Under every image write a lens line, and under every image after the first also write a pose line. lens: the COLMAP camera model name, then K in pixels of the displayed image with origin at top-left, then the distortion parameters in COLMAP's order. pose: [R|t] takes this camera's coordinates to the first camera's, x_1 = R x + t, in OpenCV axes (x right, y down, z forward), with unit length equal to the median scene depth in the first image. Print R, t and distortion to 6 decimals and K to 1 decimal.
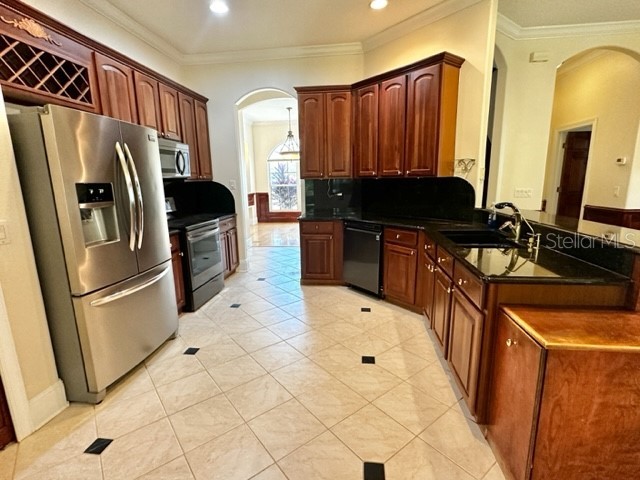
lens RADIAL K [[317.3, 0, 320.6], [0, 317.3, 240.6], [0, 0, 1]] dist [0.000611, -0.000650]
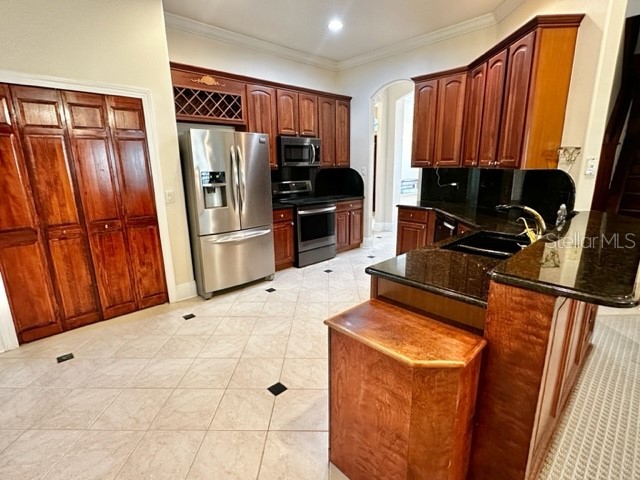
lens RADIAL K [[317.3, 0, 322.2], [0, 317.3, 239.1], [0, 0, 1]] dist [0.000611, -0.000650]
pose [[0.776552, 0.153487, -0.611072, 0.490290], [-0.122085, 0.988148, 0.093054, -0.031888], [0.618112, 0.002342, 0.786086, 0.014763]]
